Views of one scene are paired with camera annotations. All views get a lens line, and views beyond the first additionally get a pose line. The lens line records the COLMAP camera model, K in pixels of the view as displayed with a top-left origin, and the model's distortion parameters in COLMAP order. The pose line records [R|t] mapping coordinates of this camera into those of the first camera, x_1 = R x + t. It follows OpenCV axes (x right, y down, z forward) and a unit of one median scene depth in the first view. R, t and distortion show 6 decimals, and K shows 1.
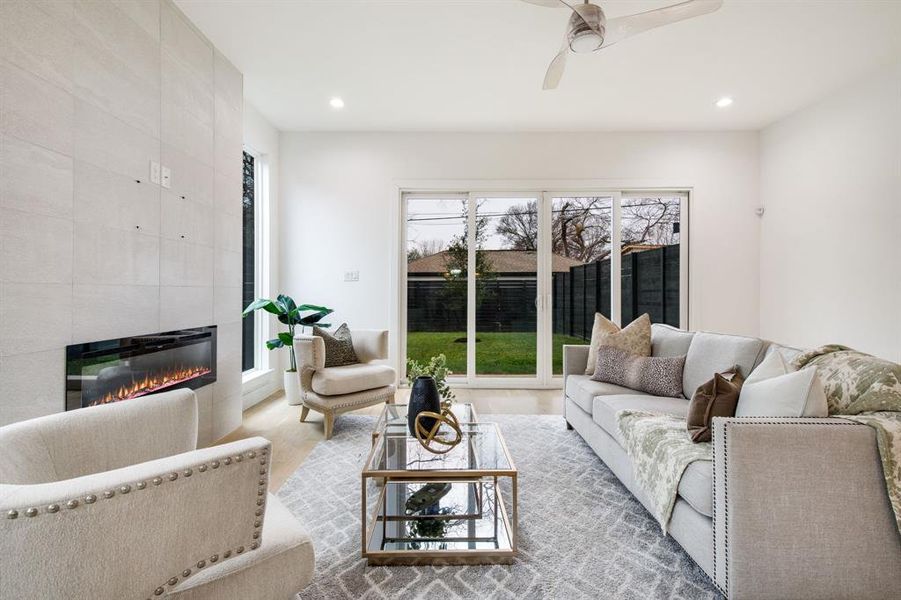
lens RADIAL K [[410.0, 0, 444.5], [0, 410.0, 287.4], [0, 0, 1]] dist [0.009544, 0.000413]
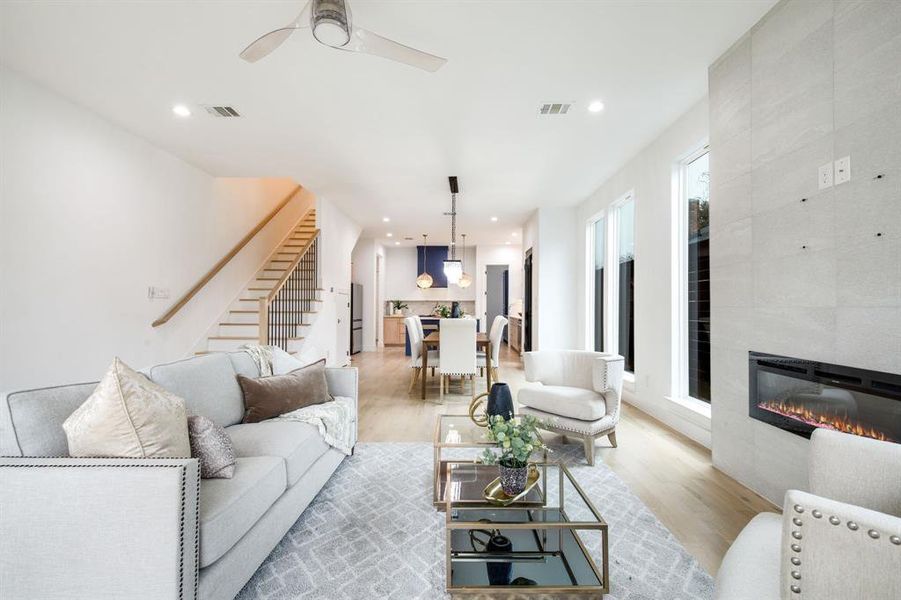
lens RADIAL K [[410.0, 0, 450.1], [0, 410.0, 300.4], [0, 0, 1]] dist [0.009544, 0.000413]
pose [[-0.999353, -0.001814, 0.035918, 0.027552], [-0.002802, 0.999619, -0.027463, 0.004624], [-0.035854, -0.027546, -0.998977, 1.117486]]
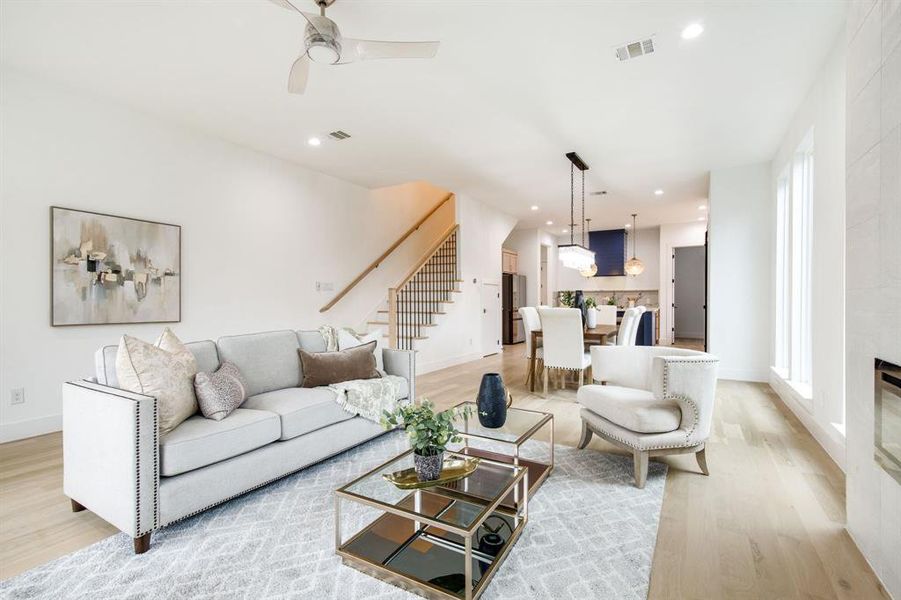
lens RADIAL K [[410.0, 0, 448.2], [0, 410.0, 302.9], [0, 0, 1]] dist [0.009544, 0.000413]
pose [[-0.851878, -0.003741, 0.523727, -0.261048], [-0.004422, 0.999990, -0.000050, 0.012226], [-0.523721, -0.002359, -0.851886, 1.025799]]
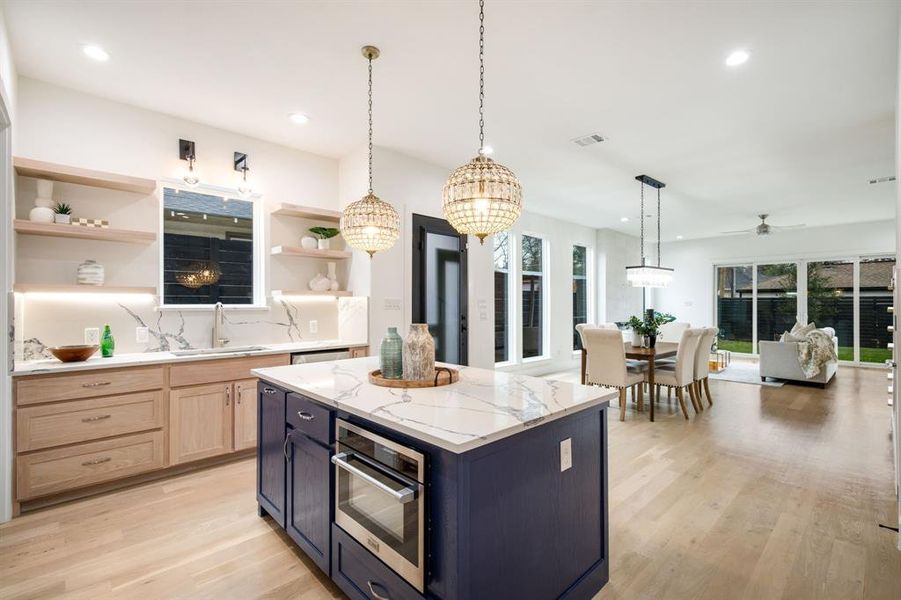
lens RADIAL K [[410.0, 0, 444.5], [0, 410.0, 304.1], [0, 0, 1]] dist [0.009544, 0.000413]
pose [[0.682063, -0.000684, -0.731293, 0.581323], [0.008538, 0.999939, 0.007028, -0.061687], [0.731244, -0.011037, 0.682027, -1.718658]]
